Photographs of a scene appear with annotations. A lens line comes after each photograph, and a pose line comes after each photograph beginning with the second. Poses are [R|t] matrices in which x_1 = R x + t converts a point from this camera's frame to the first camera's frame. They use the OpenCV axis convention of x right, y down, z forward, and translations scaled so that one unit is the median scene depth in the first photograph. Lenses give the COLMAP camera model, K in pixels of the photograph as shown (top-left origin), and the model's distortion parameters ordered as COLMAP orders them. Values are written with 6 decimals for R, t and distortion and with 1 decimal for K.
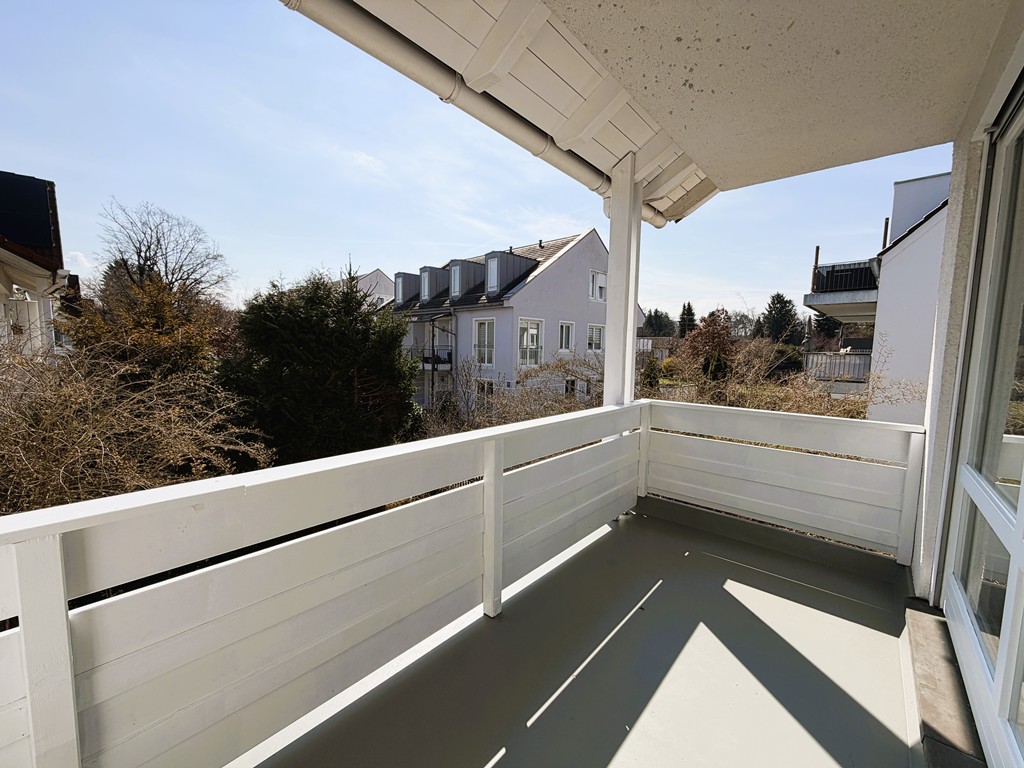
lens RADIAL K [[405.9, 0, 511.3], [0, 405.9, 382.9], [0, 0, 1]] dist [-0.002430, -0.000253]
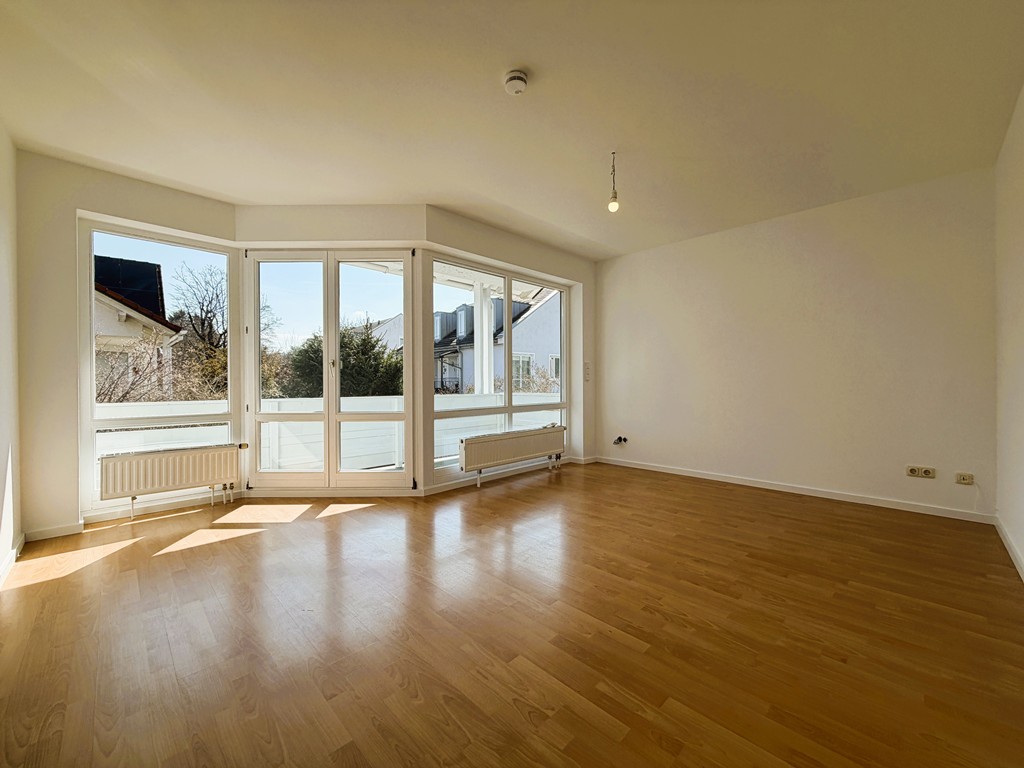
lens RADIAL K [[405.9, 0, 511.5], [0, 405.9, 384.3], [0, 0, 1]] dist [-0.002430, -0.000253]
pose [[0.997600, -0.023345, -0.065181, 0.082260], [0.017933, 0.996437, -0.082415, 0.025817], [0.066873, 0.081048, 0.994464, -0.152630]]
